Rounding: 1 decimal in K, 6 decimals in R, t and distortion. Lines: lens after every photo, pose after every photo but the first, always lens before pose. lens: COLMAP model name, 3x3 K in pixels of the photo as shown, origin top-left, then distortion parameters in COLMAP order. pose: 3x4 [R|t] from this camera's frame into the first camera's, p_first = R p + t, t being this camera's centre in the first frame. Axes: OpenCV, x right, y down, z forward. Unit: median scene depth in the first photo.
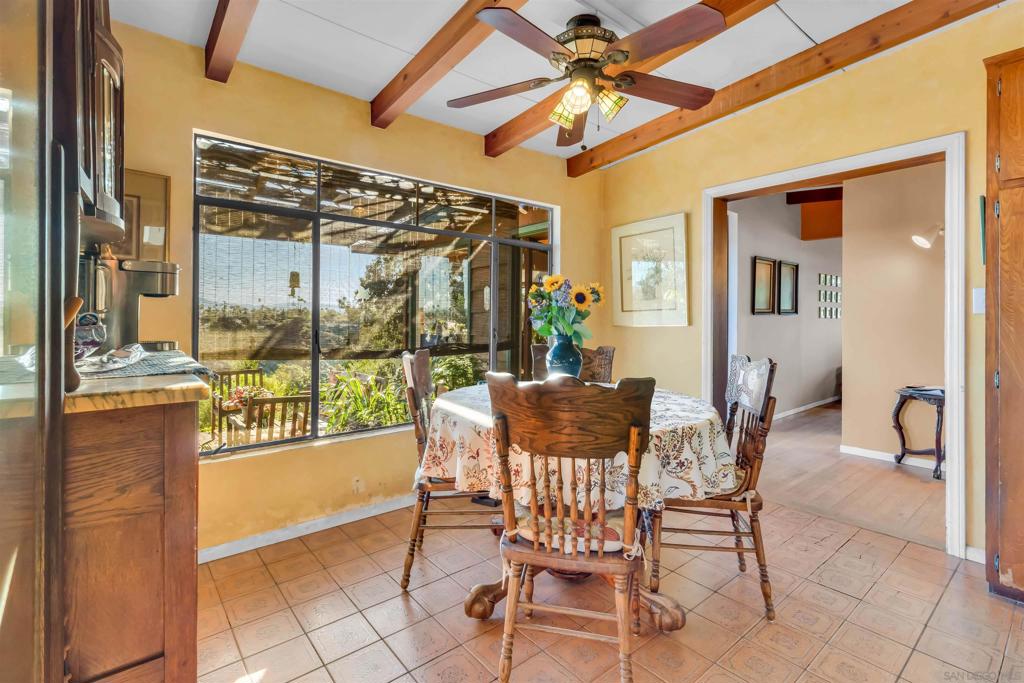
lens RADIAL K [[476.3, 0, 512.5], [0, 476.3, 312.0], [0, 0, 1]] dist [0.000182, 0.000244]
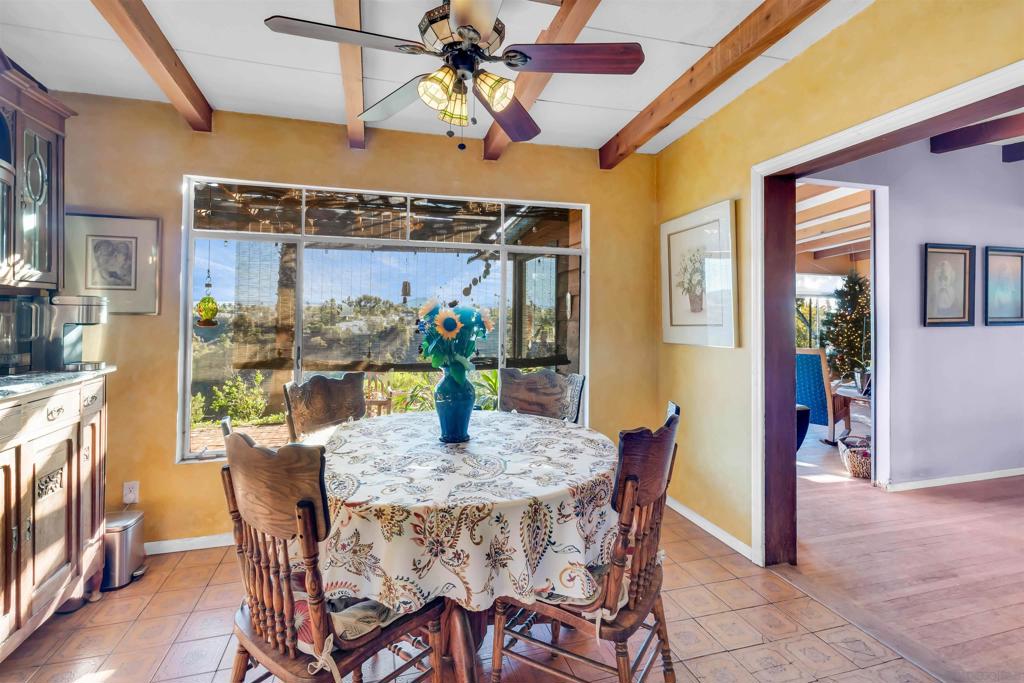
lens RADIAL K [[481.2, 0, 513.4], [0, 481.2, 299.4], [0, 0, 1]] dist [-0.000331, -0.000220]
pose [[0.916989, -0.011832, -0.398737, 0.352649], [0.003442, 0.999758, -0.021751, -0.032654], [0.398898, 0.018573, 0.916807, 0.157050]]
